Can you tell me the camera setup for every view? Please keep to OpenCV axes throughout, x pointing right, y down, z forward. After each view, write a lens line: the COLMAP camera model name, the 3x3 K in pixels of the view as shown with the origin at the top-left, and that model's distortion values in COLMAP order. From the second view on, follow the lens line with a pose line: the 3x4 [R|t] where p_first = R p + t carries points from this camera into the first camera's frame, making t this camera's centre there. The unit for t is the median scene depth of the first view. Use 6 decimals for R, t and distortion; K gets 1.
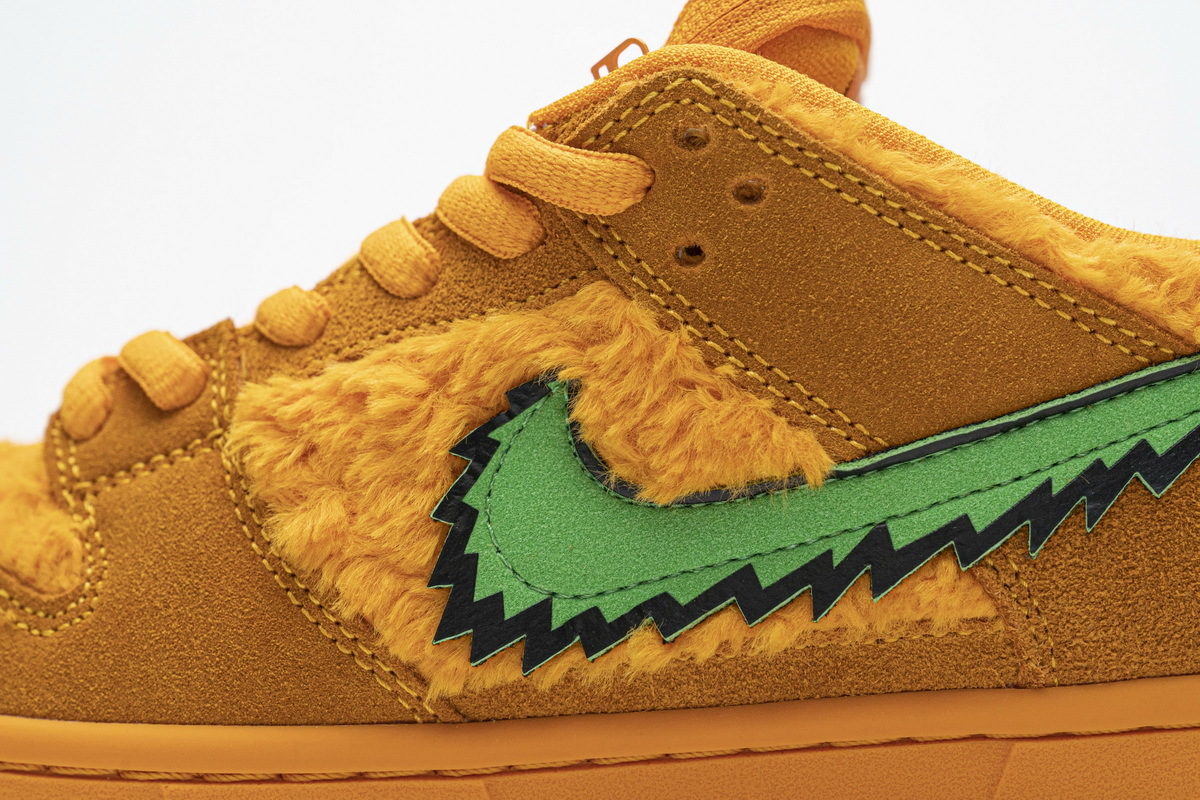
lens RADIAL K [[2365.7, 0, 599.8], [0, 2365.7, 420.5], [0, 0, 1]] dist [0.015271, 0.000000]
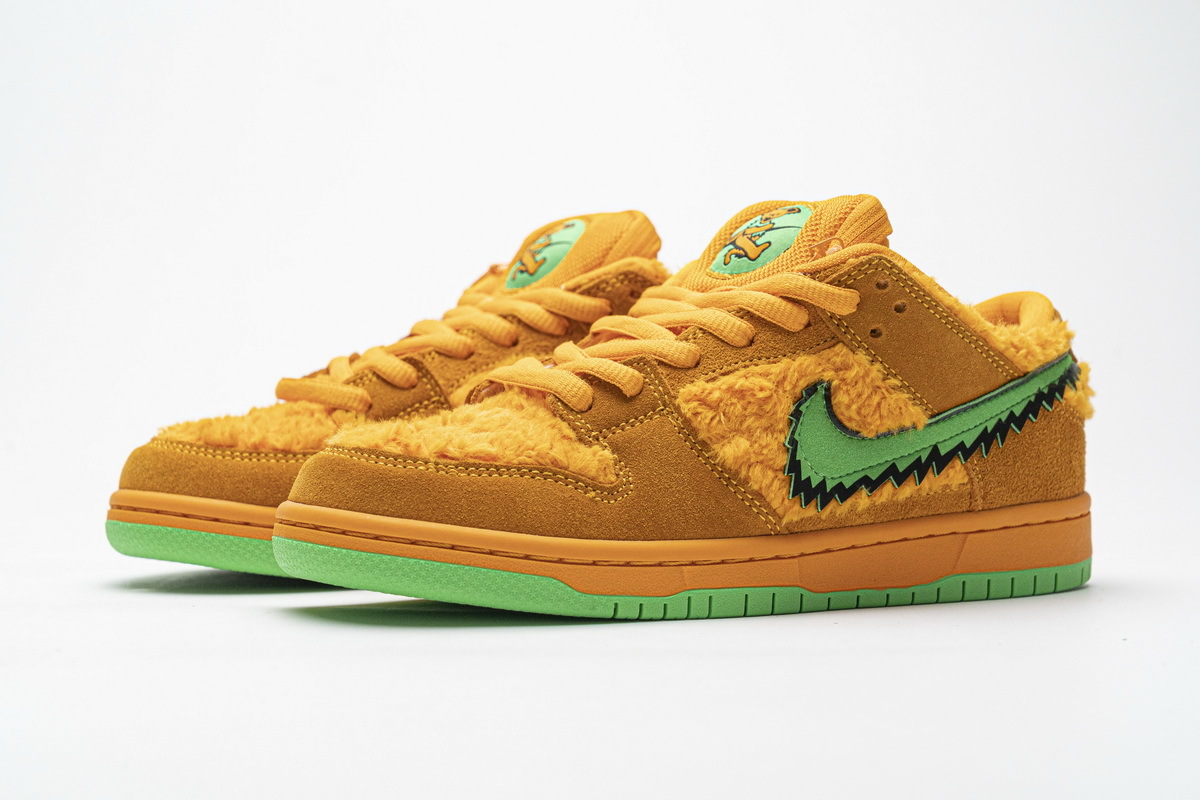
lens RADIAL K [[2365.7, 0, 604.7], [0, 2365.7, 403.6], [0, 0, 1]] dist [0.015271, 0.000000]
pose [[0.805548, 0.001305, 0.592530, -1.568061], [-0.000821, 0.999999, -0.001086, 0.003724], [-0.592530, 0.000388, 0.805548, -0.744904]]
